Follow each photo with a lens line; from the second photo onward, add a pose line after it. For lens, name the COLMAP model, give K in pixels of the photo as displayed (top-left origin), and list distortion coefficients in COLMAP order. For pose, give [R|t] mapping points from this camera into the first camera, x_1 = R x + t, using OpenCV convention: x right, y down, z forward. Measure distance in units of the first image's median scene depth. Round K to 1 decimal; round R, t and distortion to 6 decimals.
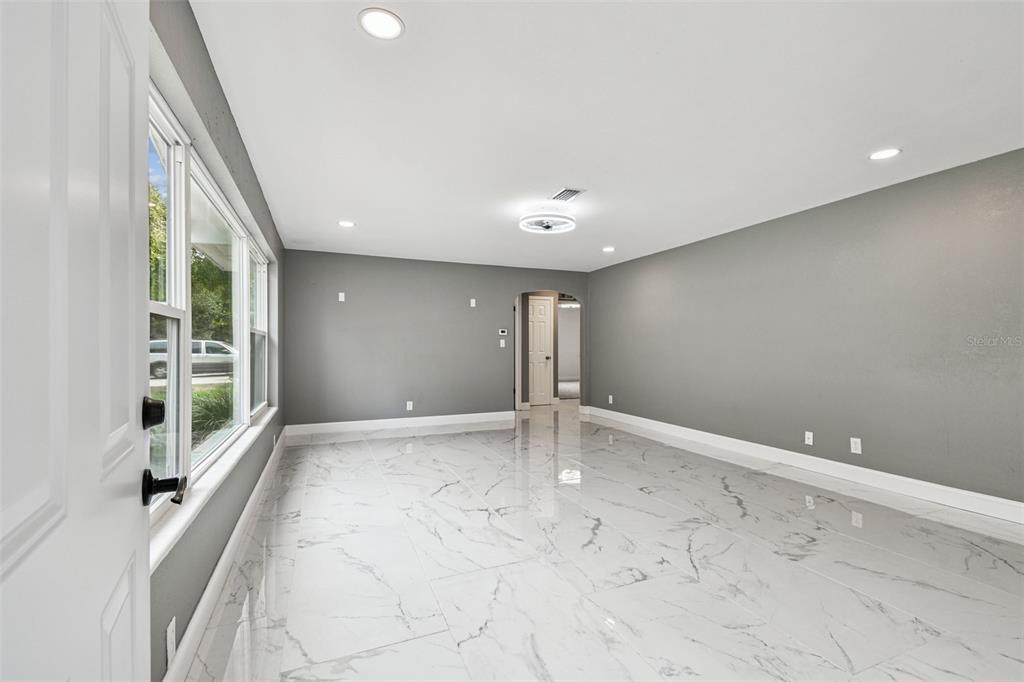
lens RADIAL K [[457.5, 0, 506.5], [0, 457.5, 355.1], [0, 0, 1]] dist [0.019416, -0.000033]
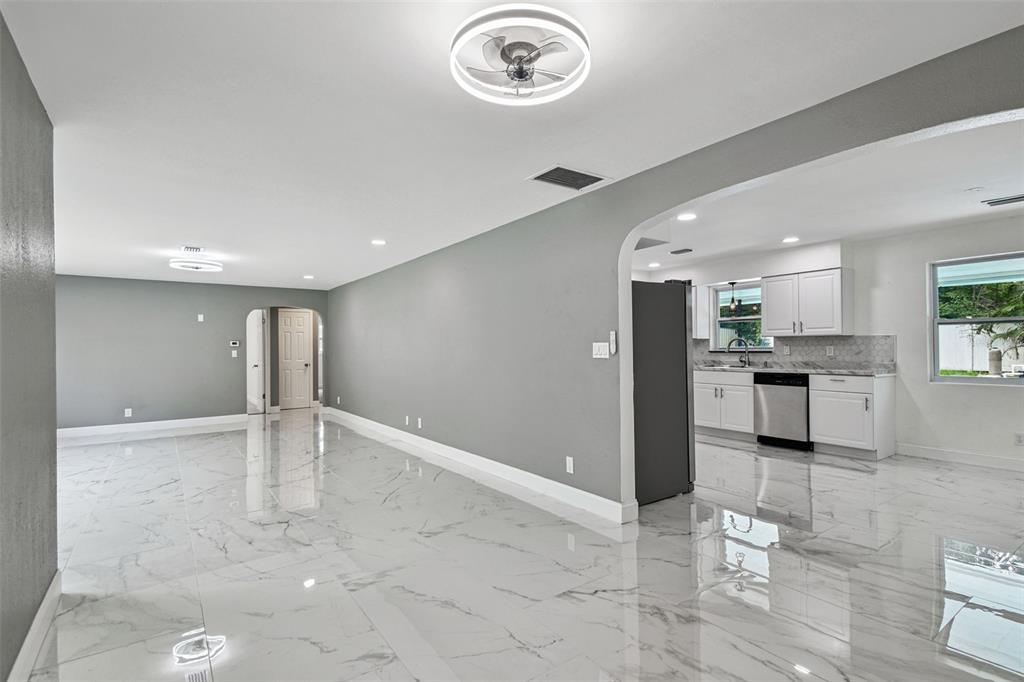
lens RADIAL K [[501.7, 0, 512.9], [0, 501.7, 346.3], [0, 0, 1]] dist [0.036344, -0.013666]
pose [[0.970420, -0.007369, 0.241310, 0.404732], [0.012717, 0.999707, -0.020612, -0.011006], [-0.241087, 0.023071, 0.970229, -0.423675]]
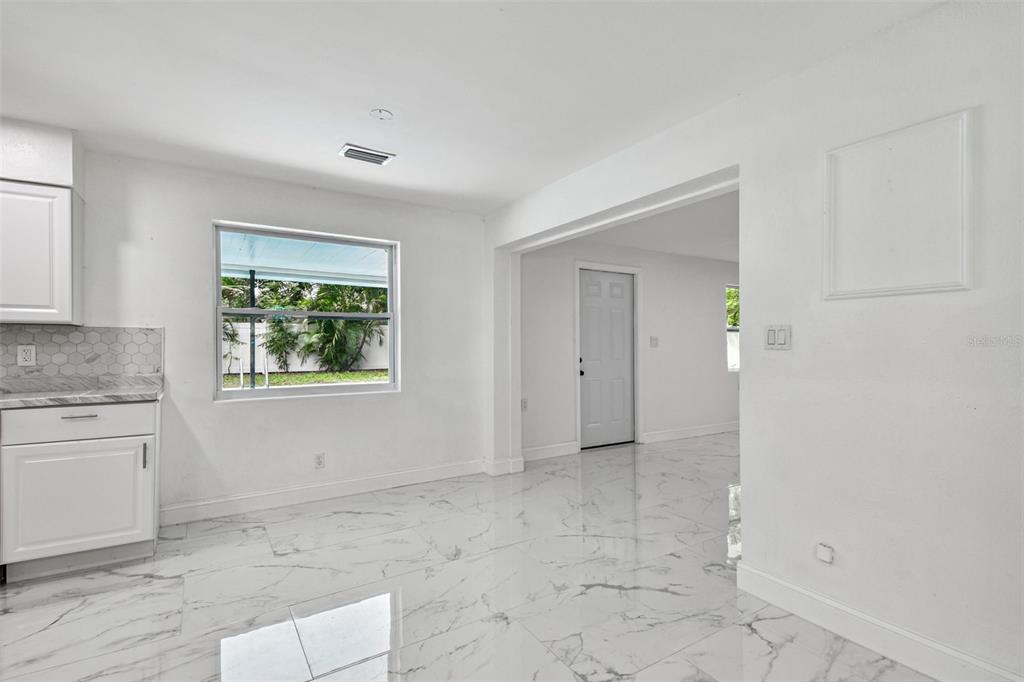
lens RADIAL K [[480.2, 0, 512.0], [0, 480.2, 347.3], [0, 0, 1]] dist [0.040040, -0.011981]
pose [[-0.167914, -0.000573, 0.985801, 0.718332], [0.021334, 0.999764, 0.004215, -0.014729], [-0.985571, 0.021739, -0.167862, 0.030106]]
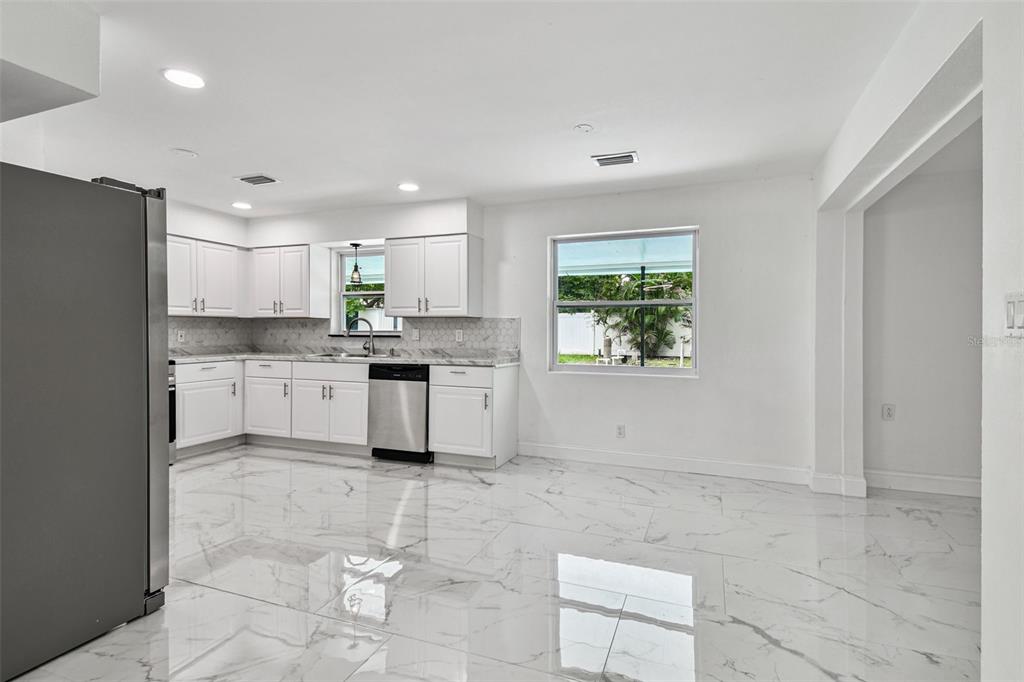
lens RADIAL K [[480.2, 0, 528.4], [0, 480.2, 336.4], [0, 0, 1]] dist [0.040040, -0.011981]
pose [[0.674806, 0.000943, 0.737995, 0.759629], [0.006640, 0.999951, -0.007349, -0.006778], [-0.737966, 0.009859, 0.674766, -0.209709]]
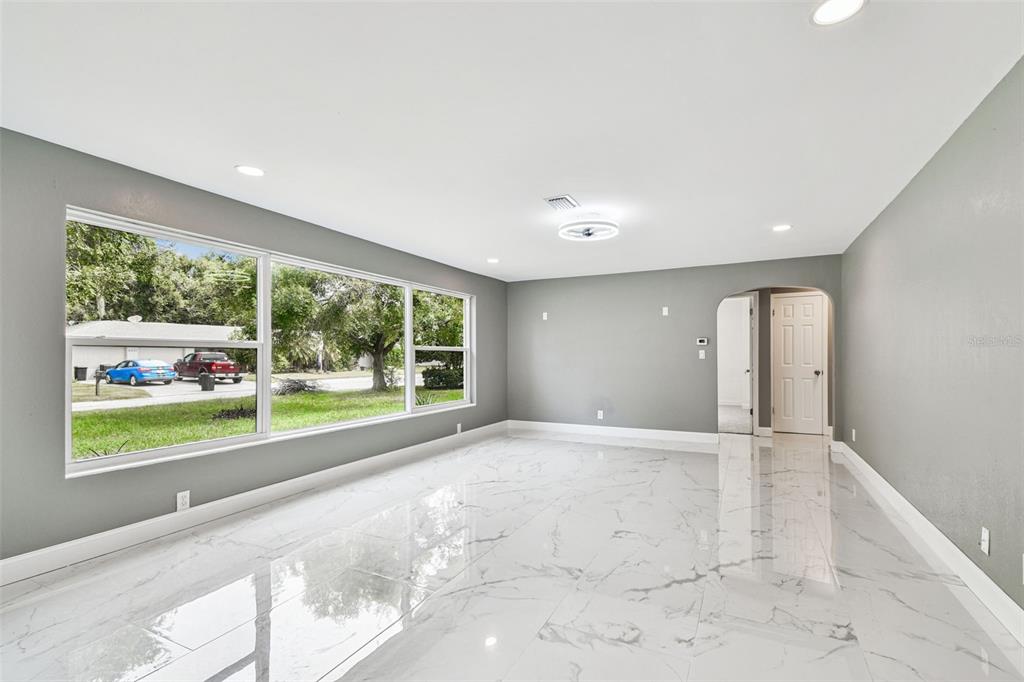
lens RADIAL K [[457.5, 0, 525.6], [0, 457.5, 355.5], [0, 0, 1]] dist [0.019416, -0.000033]
pose [[0.670030, -0.000103, -0.742334, 0.478050], [-0.012191, 0.999864, -0.011142, -0.011674], [0.742234, 0.016516, 0.669937, 0.179328]]
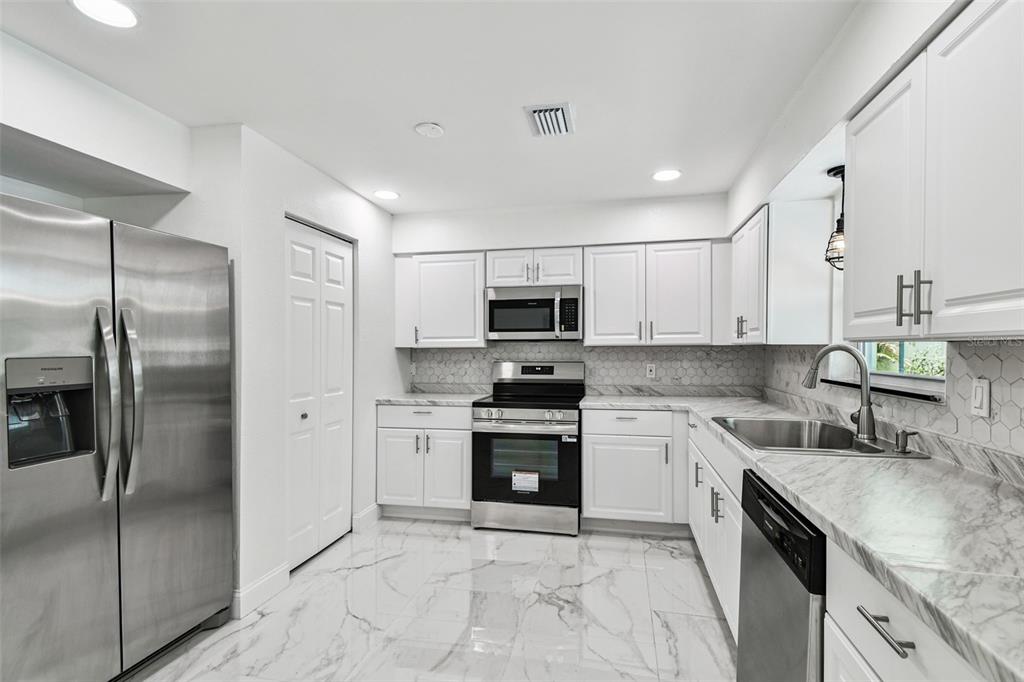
lens RADIAL K [[480.2, 0, 526.0], [0, 480.2, 355.9], [0, 0, 1]] dist [0.040040, -0.011981]
pose [[0.826618, 0.011928, -0.562638, 1.190807], [-0.011724, 0.999923, 0.003974, -0.037129], [0.562642, 0.003311, 0.826694, 0.156521]]
